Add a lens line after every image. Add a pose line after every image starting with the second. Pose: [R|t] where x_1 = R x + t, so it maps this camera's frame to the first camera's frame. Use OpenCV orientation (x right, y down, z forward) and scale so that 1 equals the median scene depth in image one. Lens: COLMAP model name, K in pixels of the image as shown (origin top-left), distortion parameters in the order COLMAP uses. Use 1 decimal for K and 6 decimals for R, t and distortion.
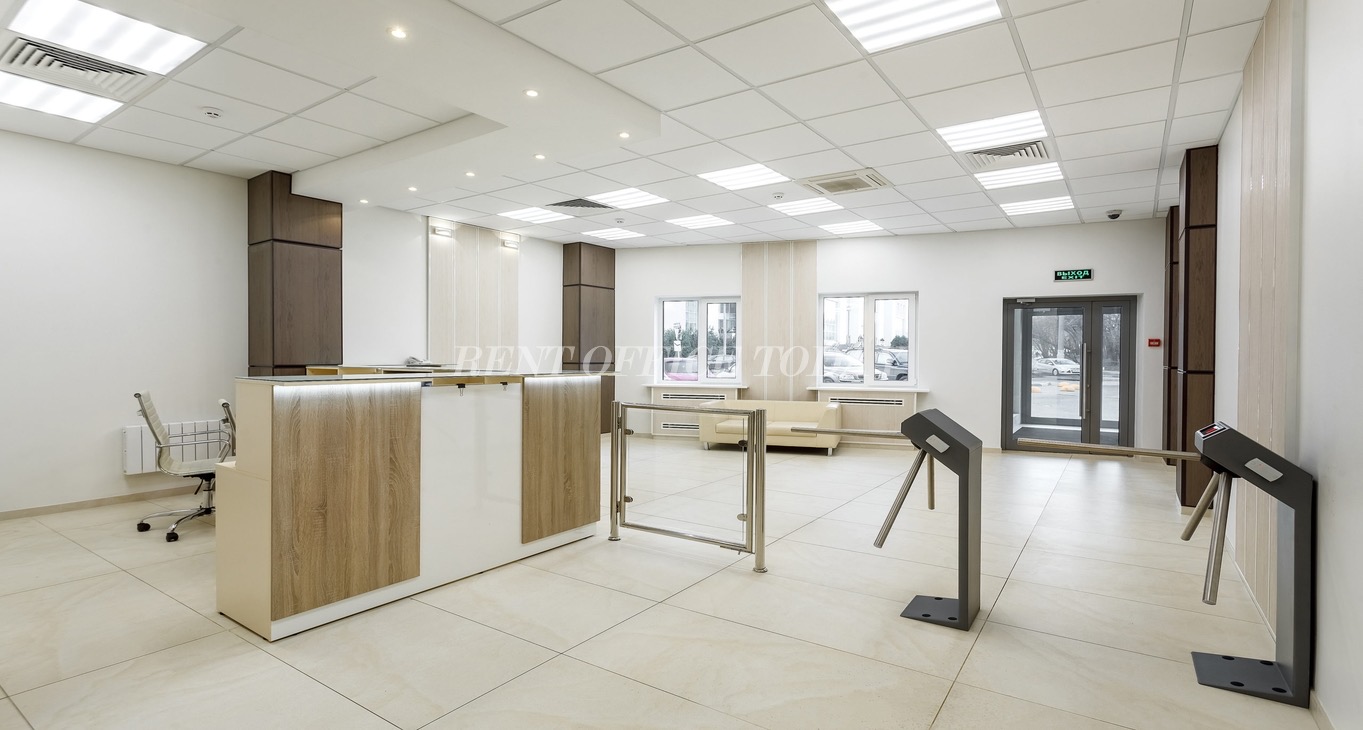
lens RADIAL K [[653.1, 0, 677.6], [0, 653.1, 360.0], [0, 0, 1]] dist [-0.005889, 0.001054]
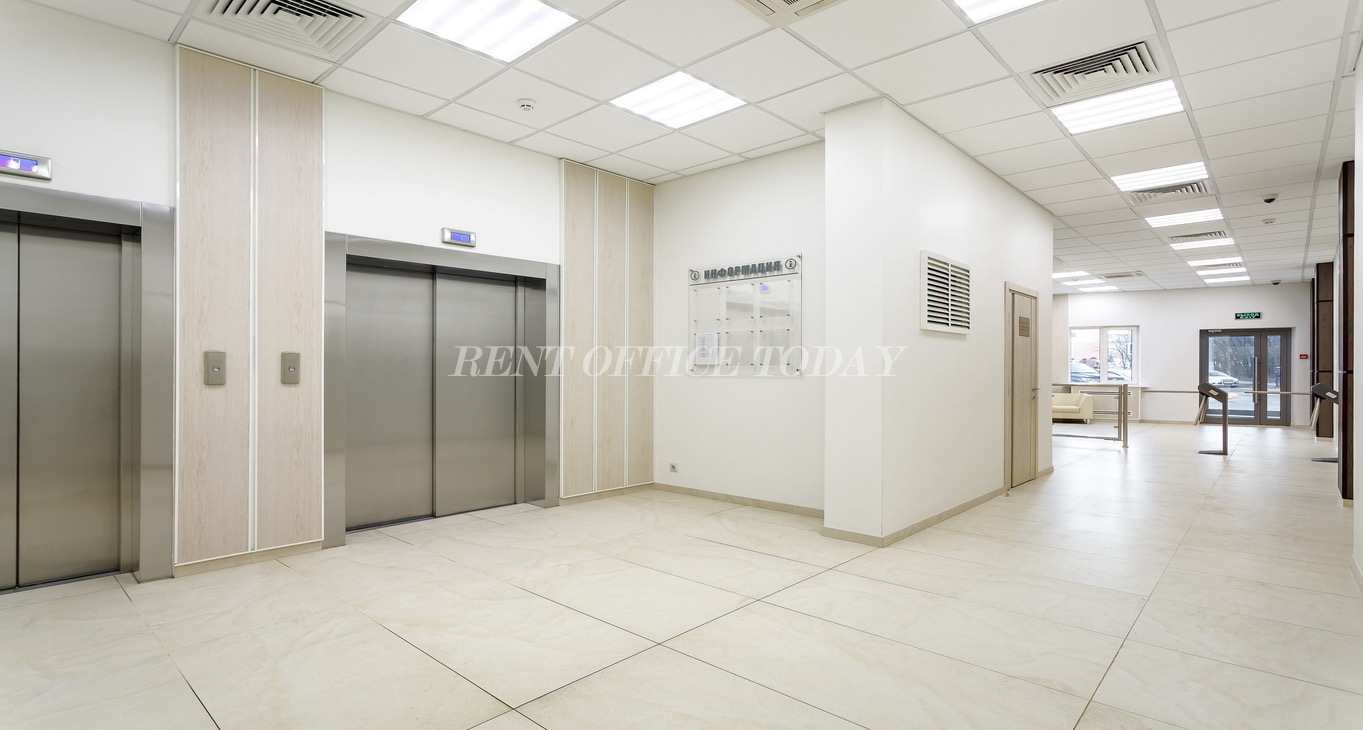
lens RADIAL K [[653.1, 0, 674.2], [0, 653.1, 370.7], [0, 0, 1]] dist [-0.005889, 0.001054]
pose [[0.988300, -0.004213, -0.152464, -0.577518], [0.003435, 0.999980, -0.005363, 0.012506], [0.152483, 0.004776, 0.988295, -0.847461]]
